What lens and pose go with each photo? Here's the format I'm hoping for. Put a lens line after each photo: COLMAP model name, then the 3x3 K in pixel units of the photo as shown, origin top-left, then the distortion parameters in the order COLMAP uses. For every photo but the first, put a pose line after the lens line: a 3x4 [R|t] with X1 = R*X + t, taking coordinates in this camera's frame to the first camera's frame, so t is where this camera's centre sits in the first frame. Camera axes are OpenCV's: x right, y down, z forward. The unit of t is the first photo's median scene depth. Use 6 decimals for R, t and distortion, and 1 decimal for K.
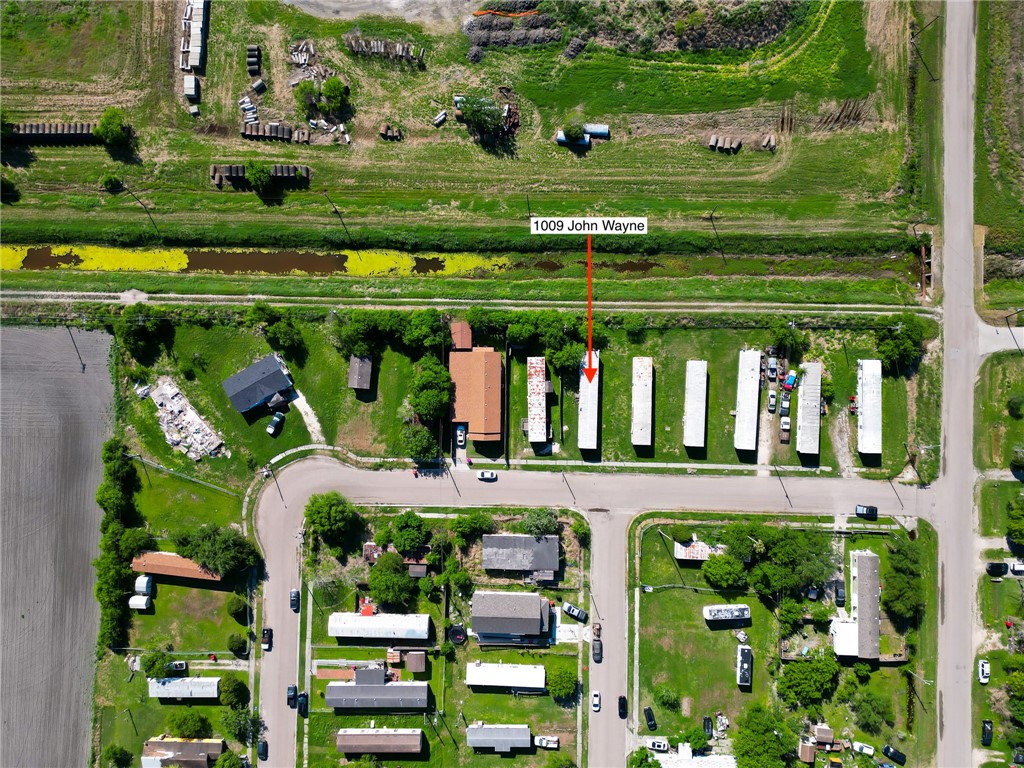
lens RADIAL K [[716.8, 0, 516.2], [0, 716.8, 380.0], [0, 0, 1]] dist [0.078603, -0.079494]
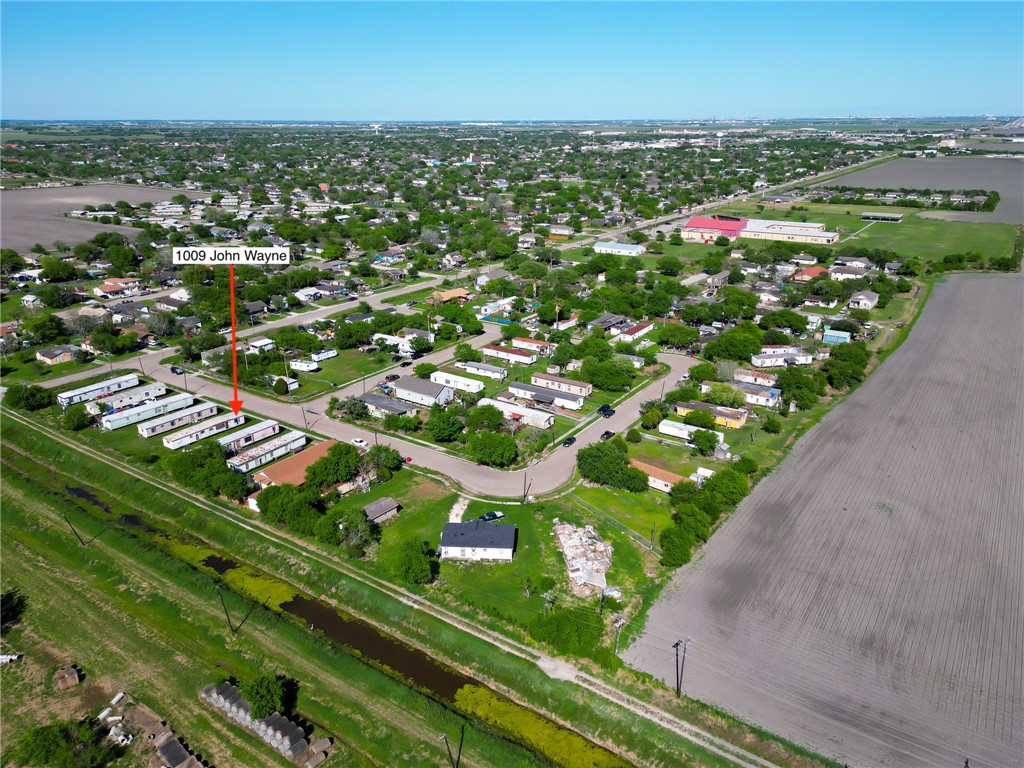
lens RADIAL K [[716.8, 0, 516.2], [0, 716.8, 380.0], [0, 0, 1]] dist [0.078603, -0.079494]
pose [[-0.835389, -0.177120, 0.520339, -0.780145], [0.549659, -0.269255, 0.790808, -0.562578], [0.000036, 0.946642, 0.322288, 0.565387]]
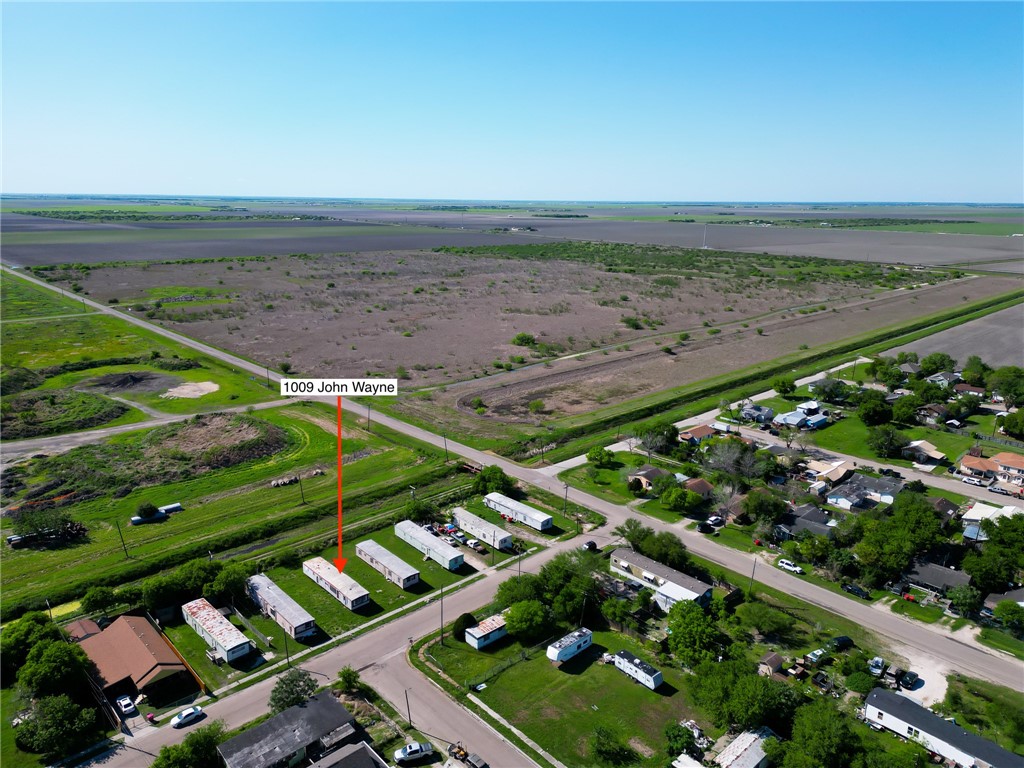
lens RADIAL K [[716.8, 0, 516.2], [0, 716.8, 380.0], [0, 0, 1]] dist [0.078603, -0.079494]
pose [[0.715490, -0.155773, 0.681035, -0.234991], [0.698062, 0.198448, -0.687988, 0.747795], [-0.027980, 0.967653, 0.250727, 0.521106]]
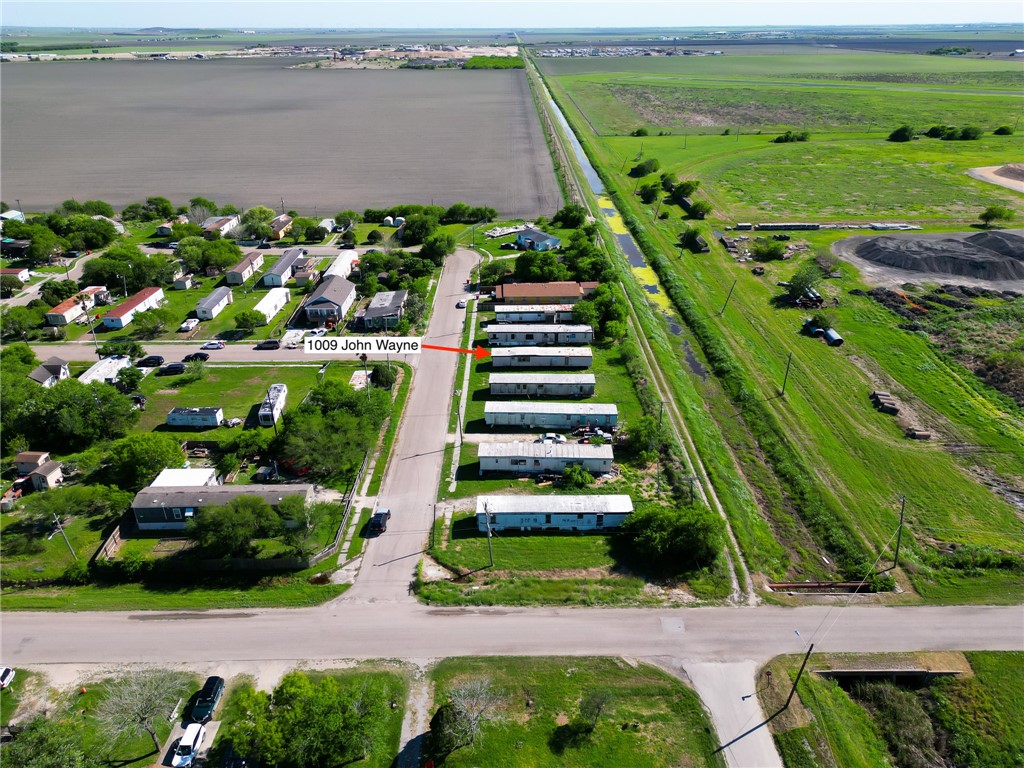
lens RADIAL K [[716.8, 0, 516.2], [0, 716.8, 380.0], [0, 0, 1]] dist [0.078603, -0.079494]
pose [[0.024605, 0.447593, -0.893899, 0.955418], [-0.999479, 0.029706, -0.012637, 0.070839], [0.020898, 0.893744, 0.448091, 0.629931]]
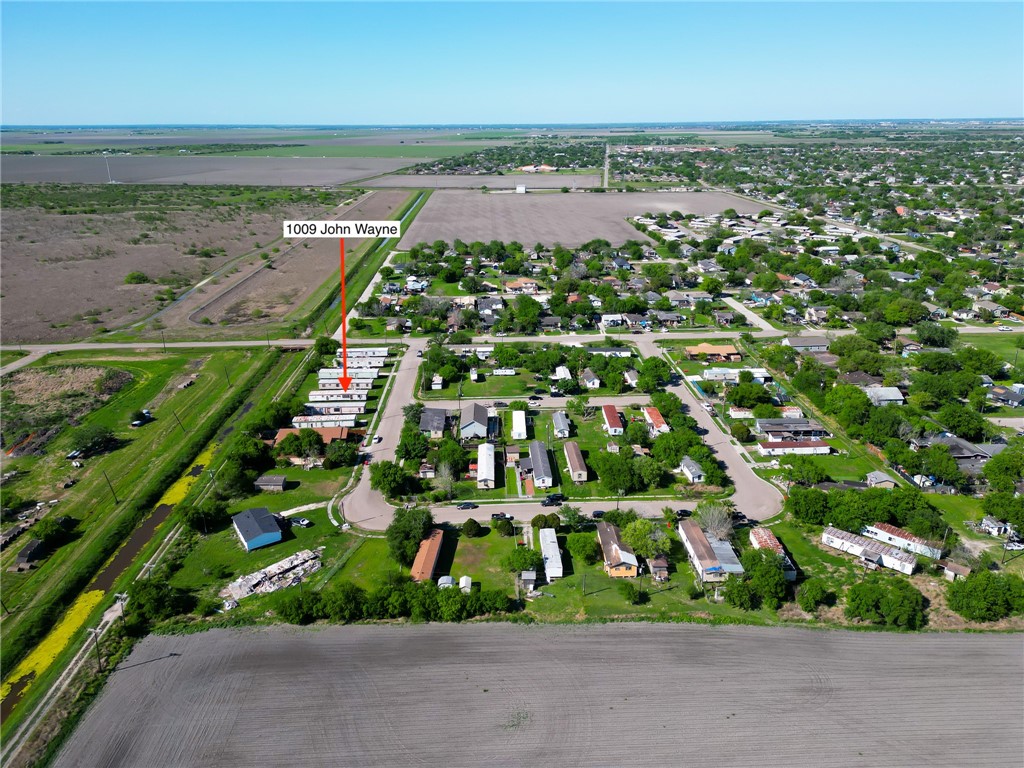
lens RADIAL K [[716.8, 0, 516.2], [0, 716.8, 380.0], [0, 0, 1]] dist [0.078603, -0.079494]
pose [[-0.057864, -0.327855, 0.942954, -1.285249], [0.998280, -0.010112, 0.057744, 0.317289], [-0.009397, 0.944674, 0.327876, 0.453722]]
